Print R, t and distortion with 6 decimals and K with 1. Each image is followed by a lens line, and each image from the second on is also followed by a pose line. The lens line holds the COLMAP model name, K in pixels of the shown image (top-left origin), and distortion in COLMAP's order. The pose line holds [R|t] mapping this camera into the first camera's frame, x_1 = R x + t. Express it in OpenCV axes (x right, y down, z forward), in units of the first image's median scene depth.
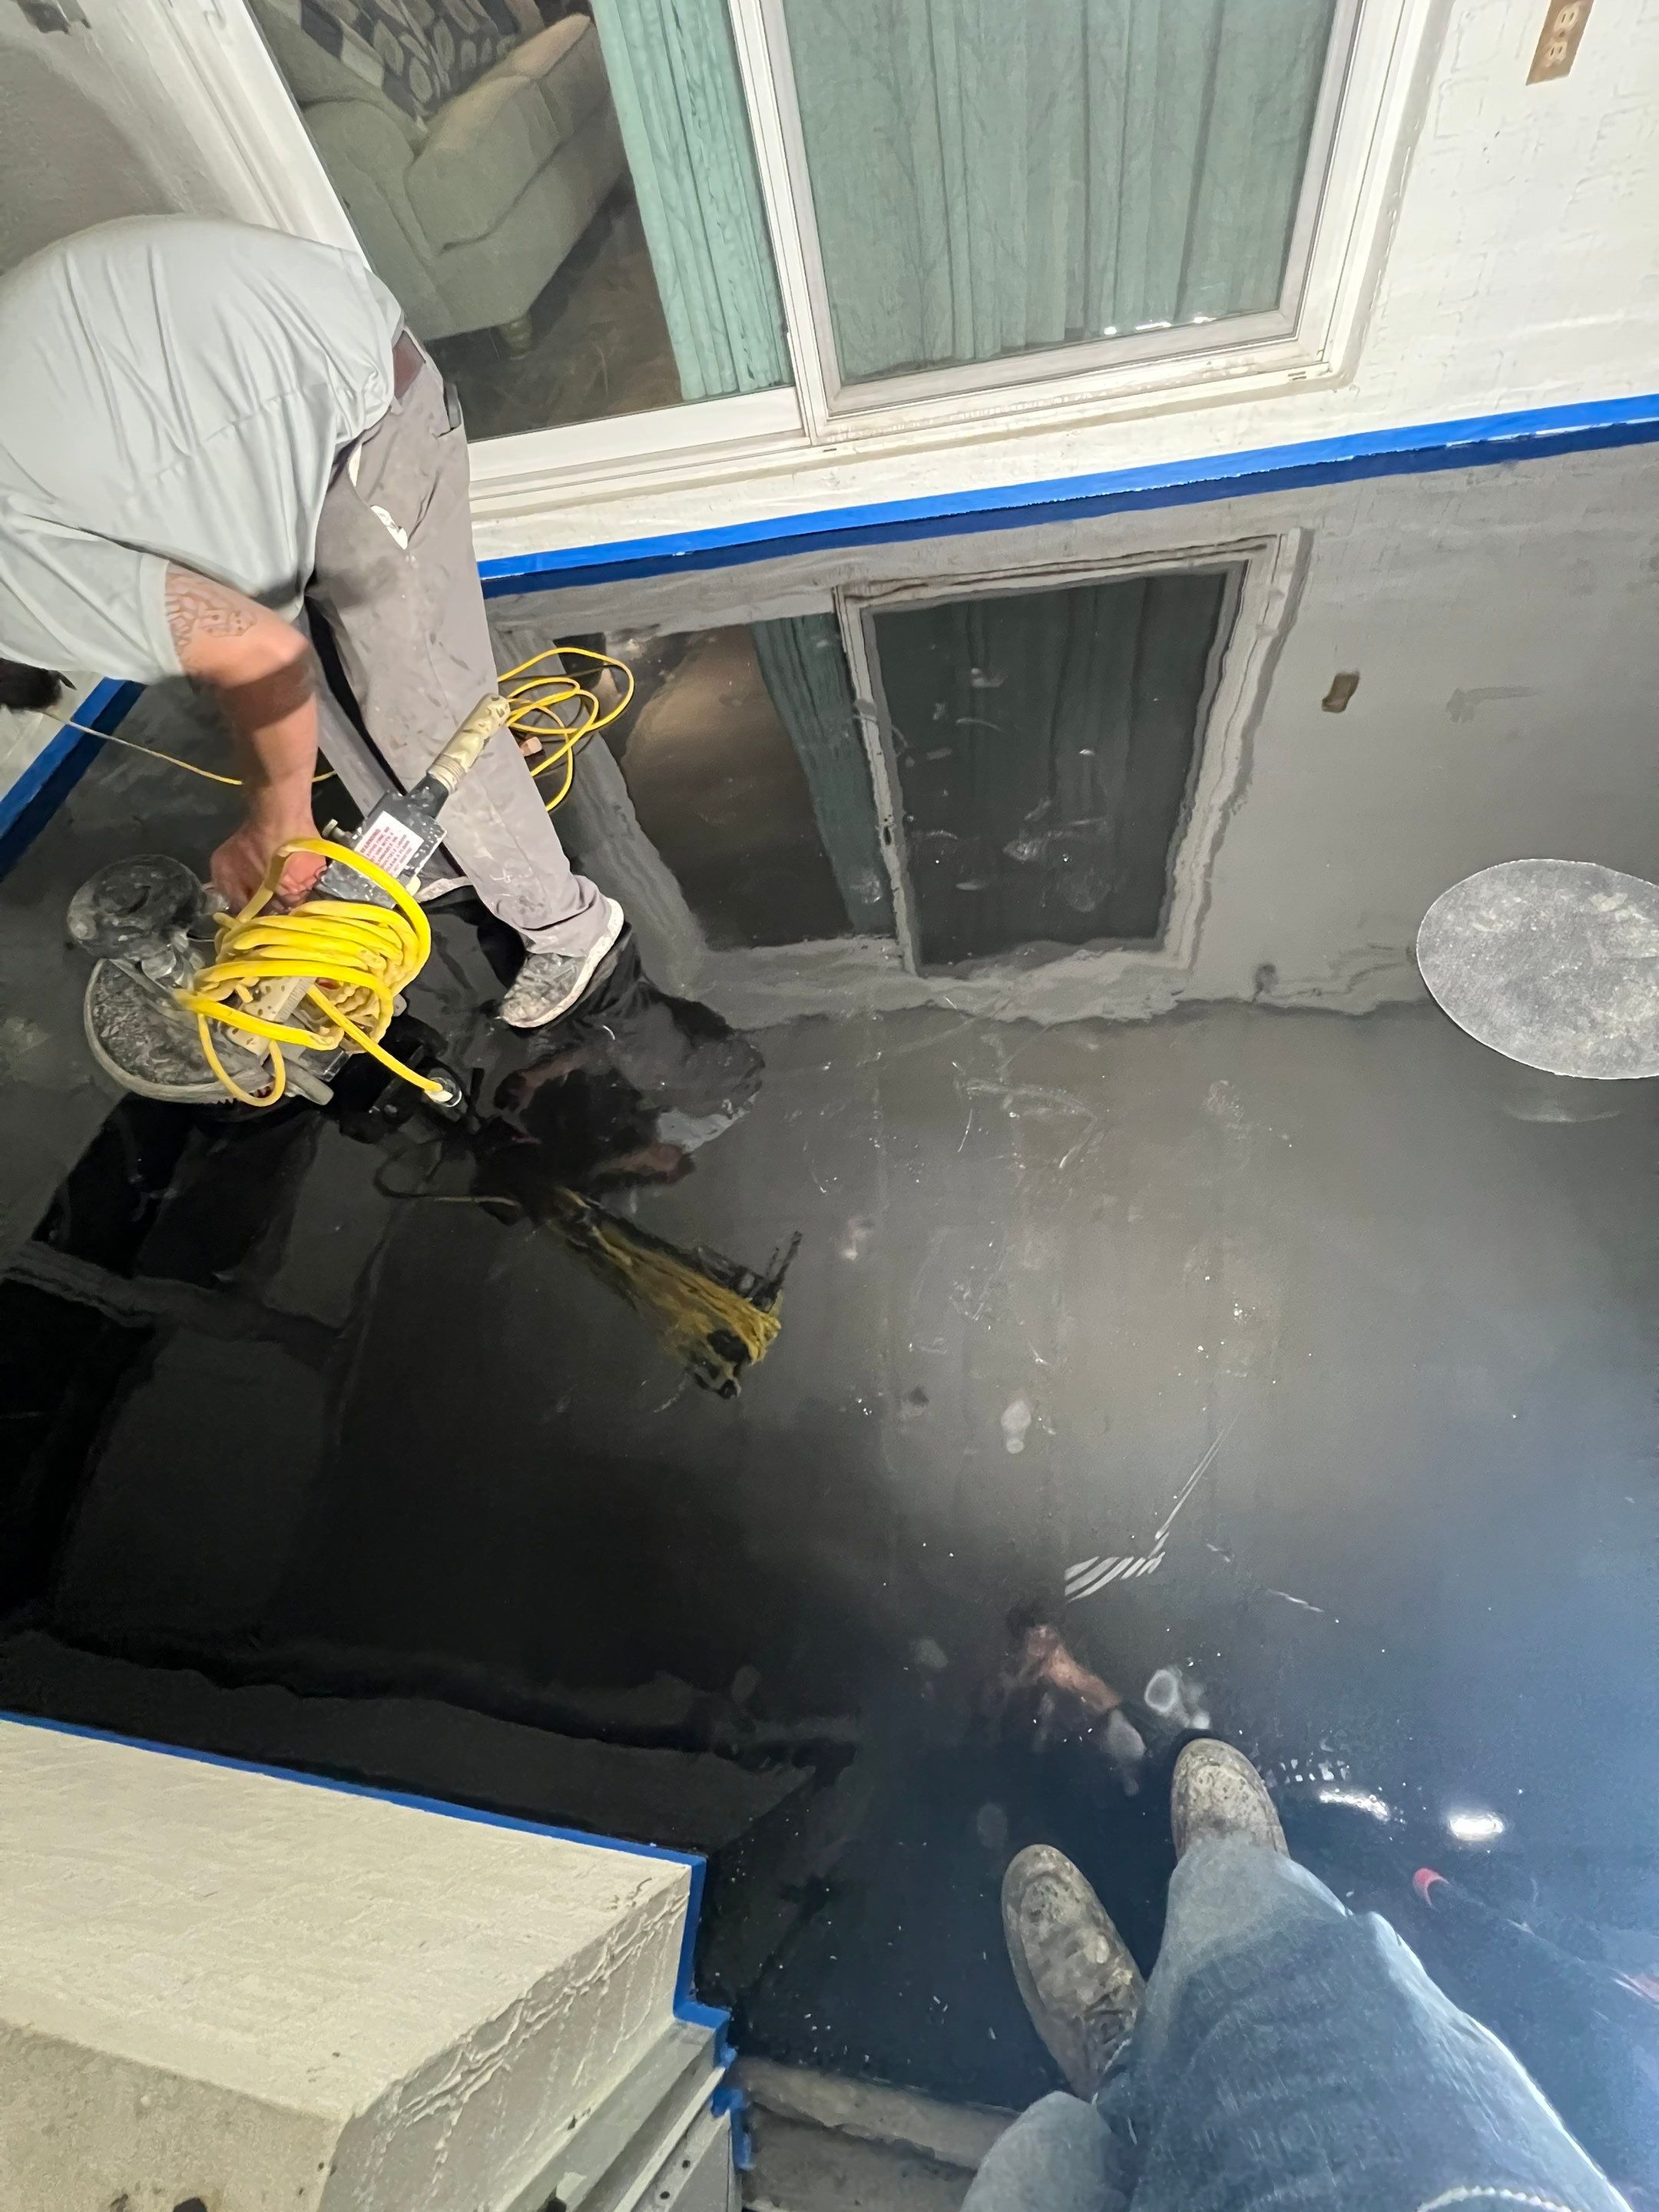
lens RADIAL K [[883.7, 0, 837.7], [0, 883.7, 1100.4], [0, 0, 1]] dist [0.001435, -0.000434]
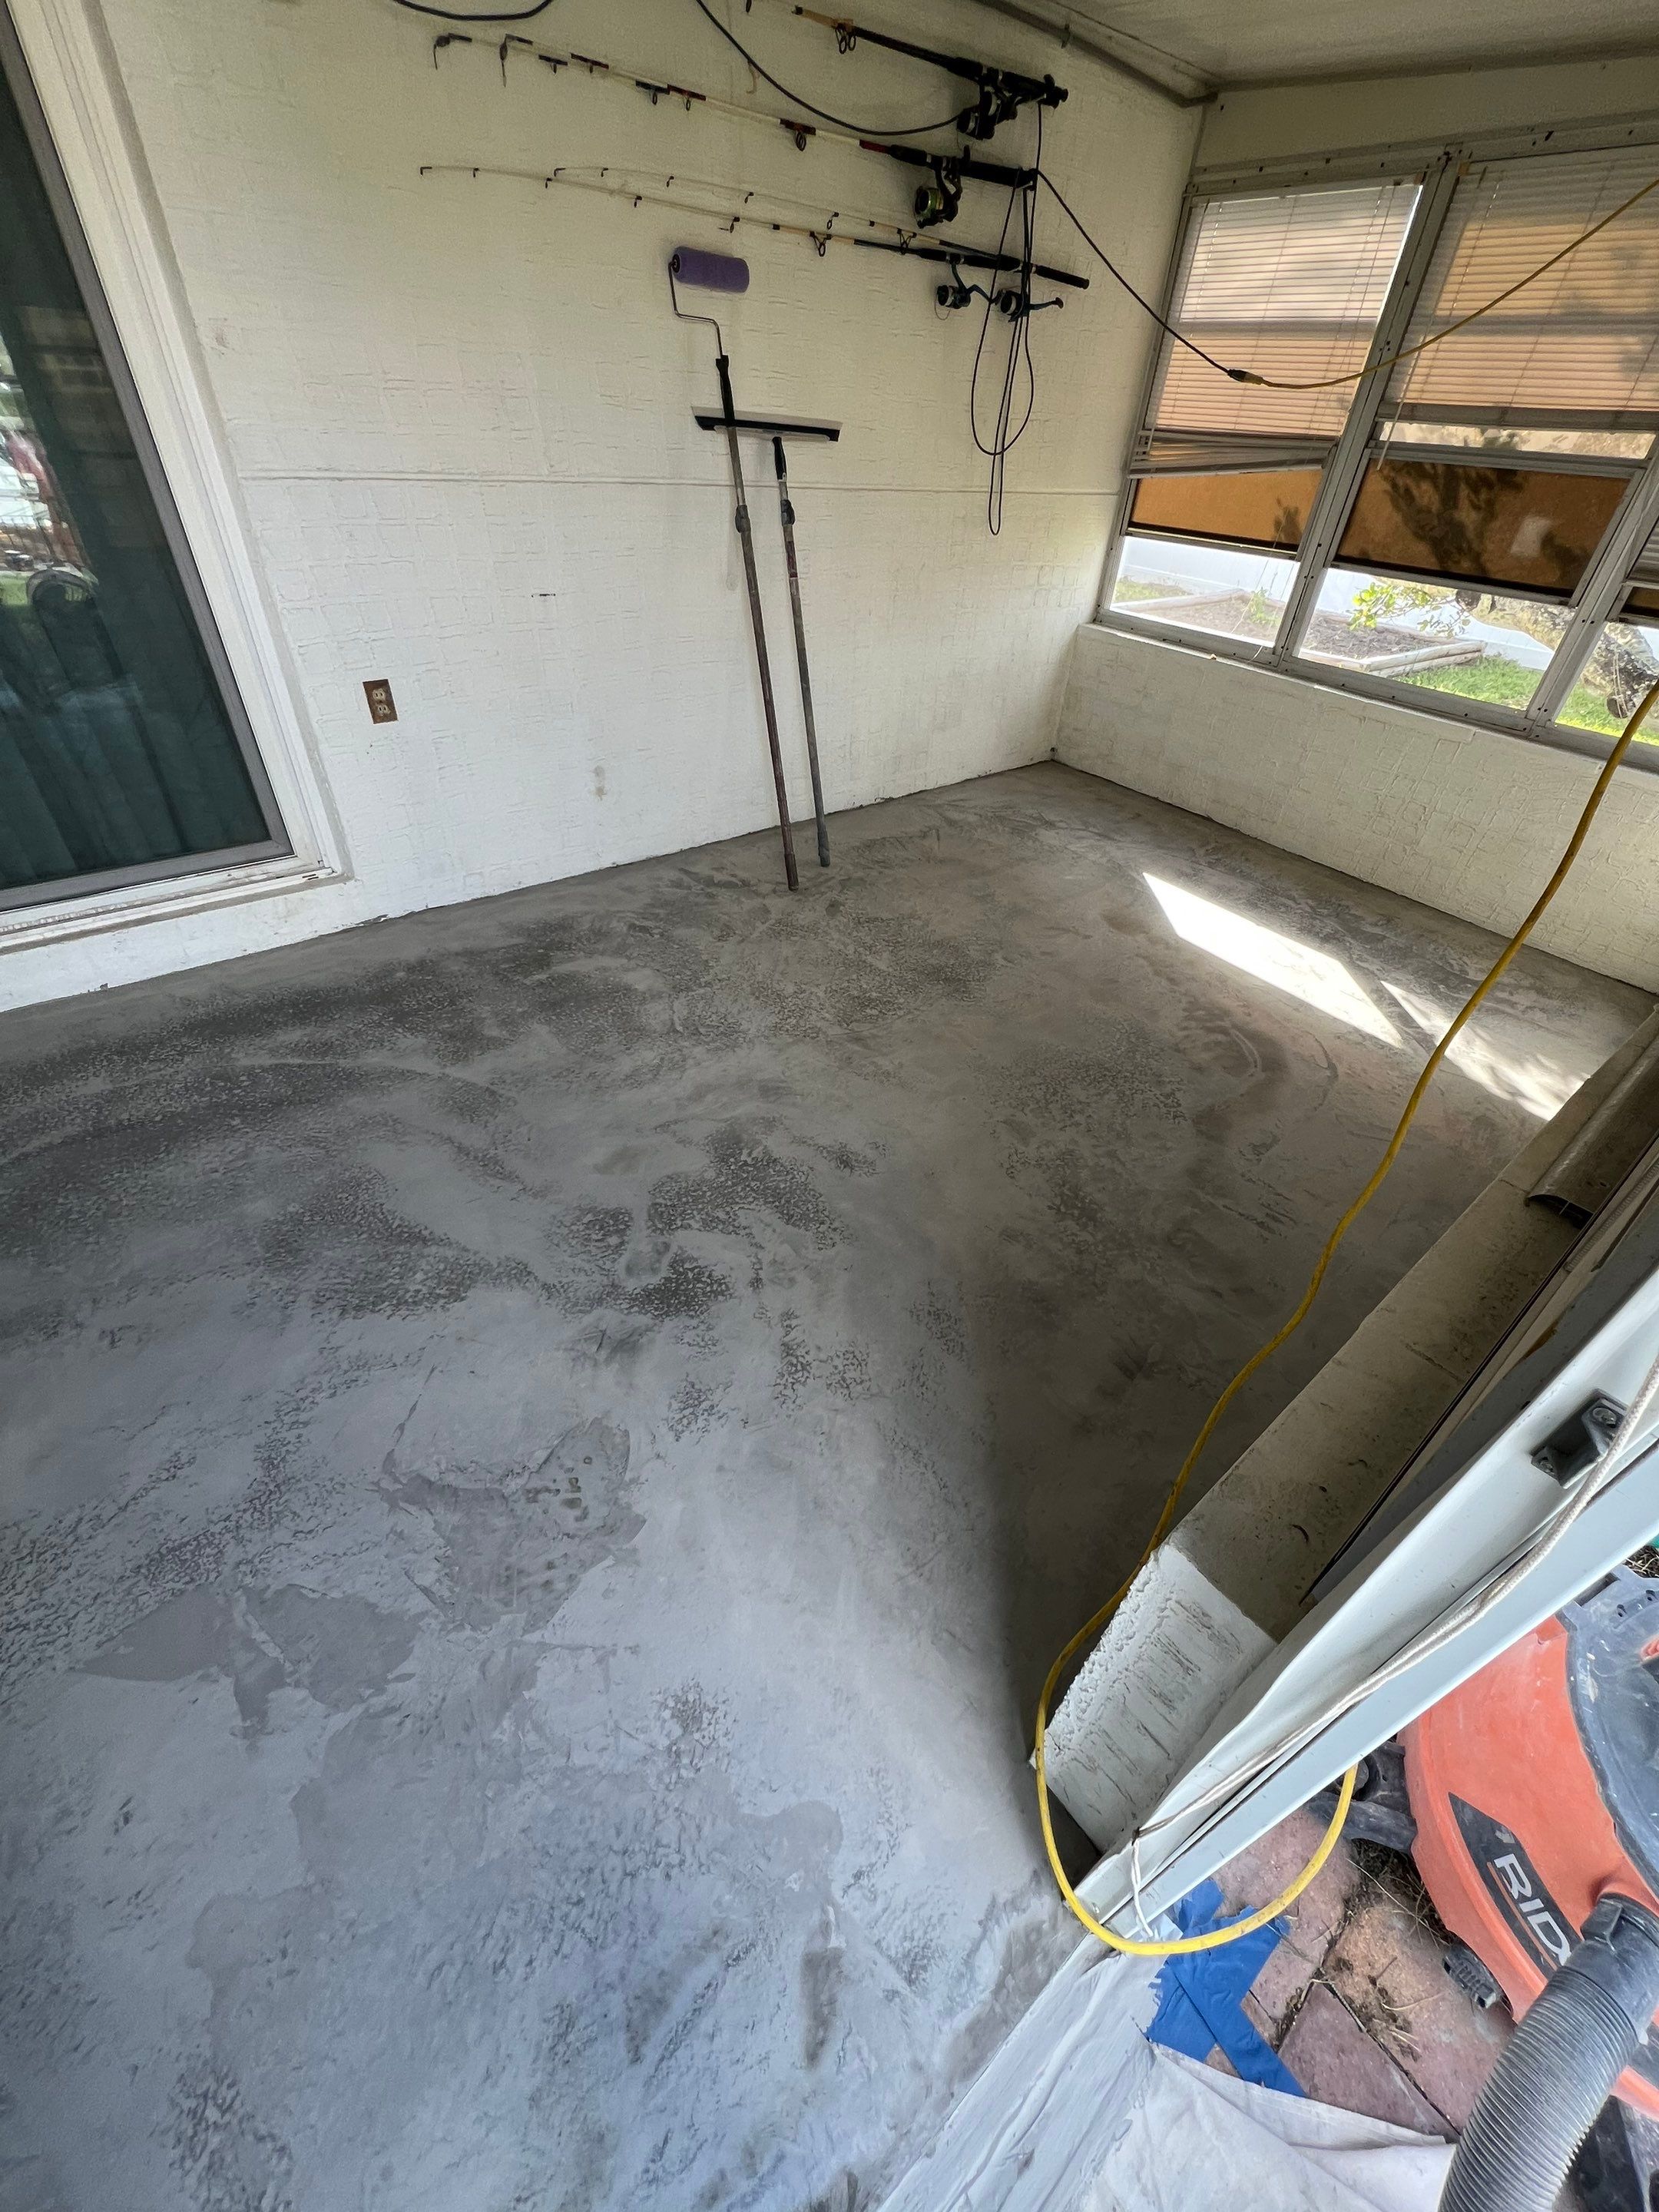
lens RADIAL K [[883.7, 0, 829.3], [0, 883.7, 1105.5], [0, 0, 1]] dist [0.001435, -0.000434]
pose [[0.678718, -0.263920, 0.685338, 0.052495], [0.516200, 0.835224, -0.189574, 0.102750], [-0.522379, 0.482439, 0.703117, -0.150249]]
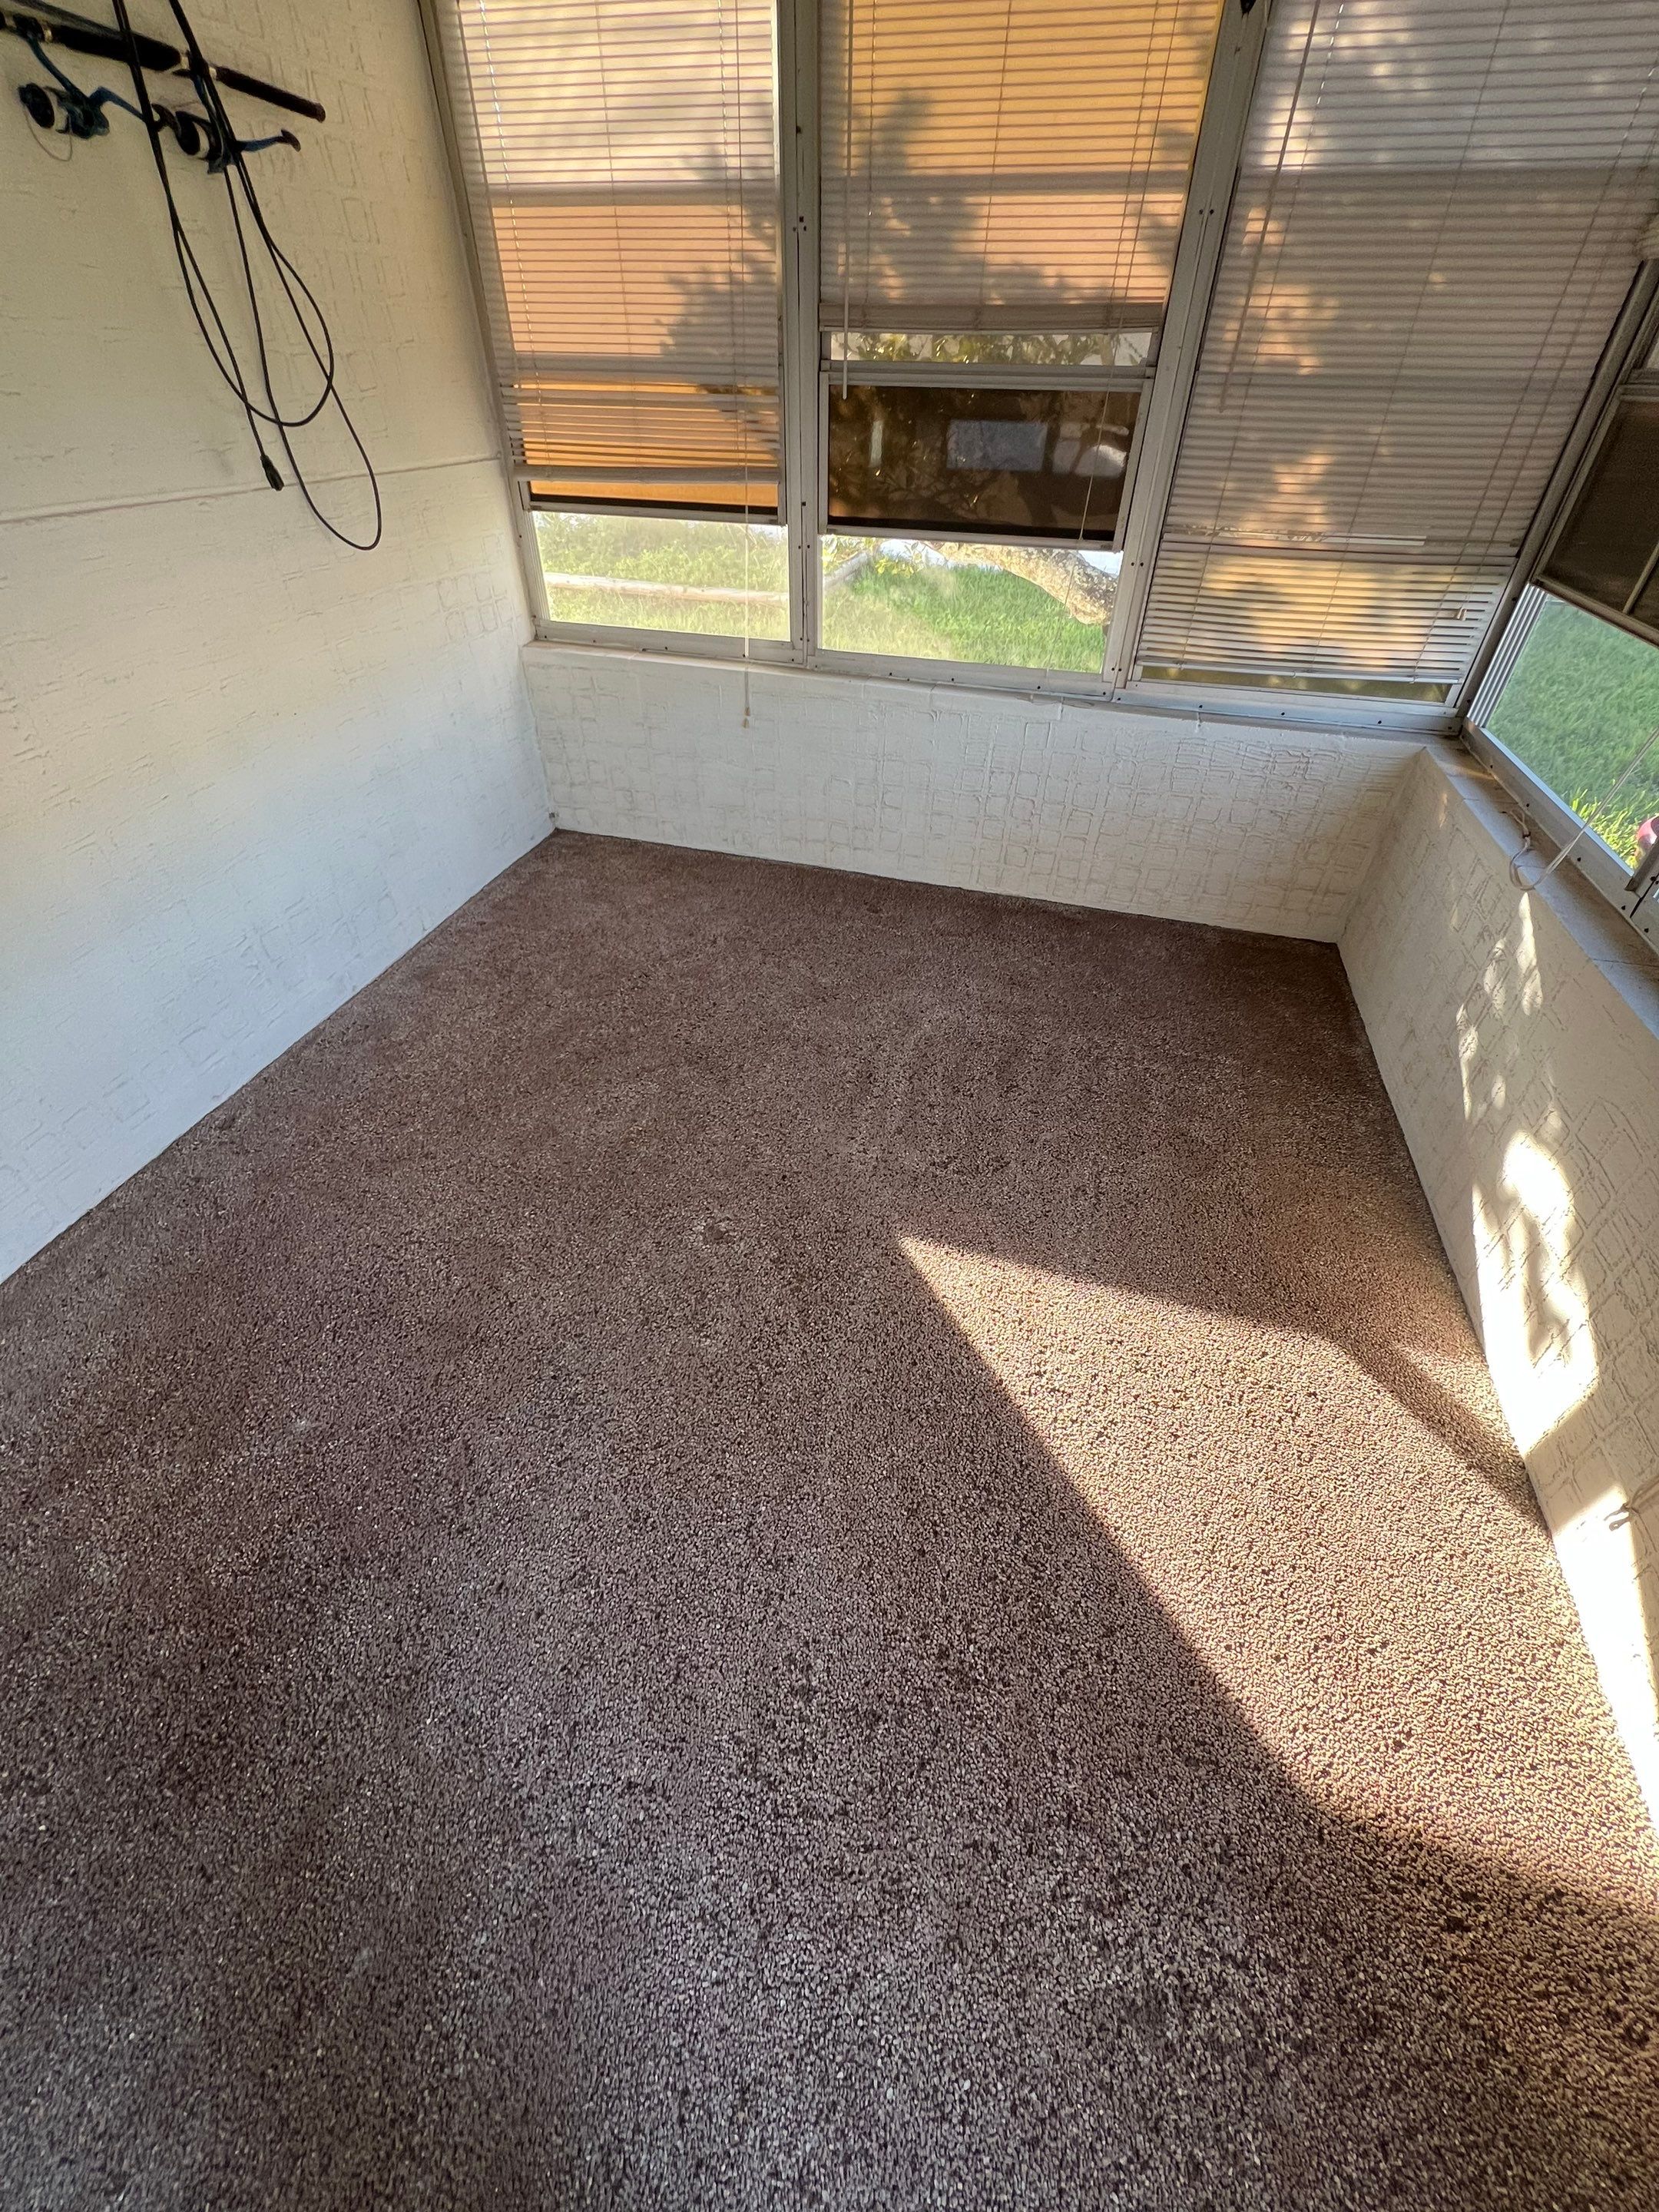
lens RADIAL K [[883.7, 0, 826.1], [0, 883.7, 1103.0], [0, 0, 1]] dist [0.001435, -0.000434]
pose [[0.142738, -0.487642, 0.861296, 0.567671], [0.826555, 0.537420, 0.167292, -0.315631], [-0.544456, 0.688030, 0.479773, -0.014812]]
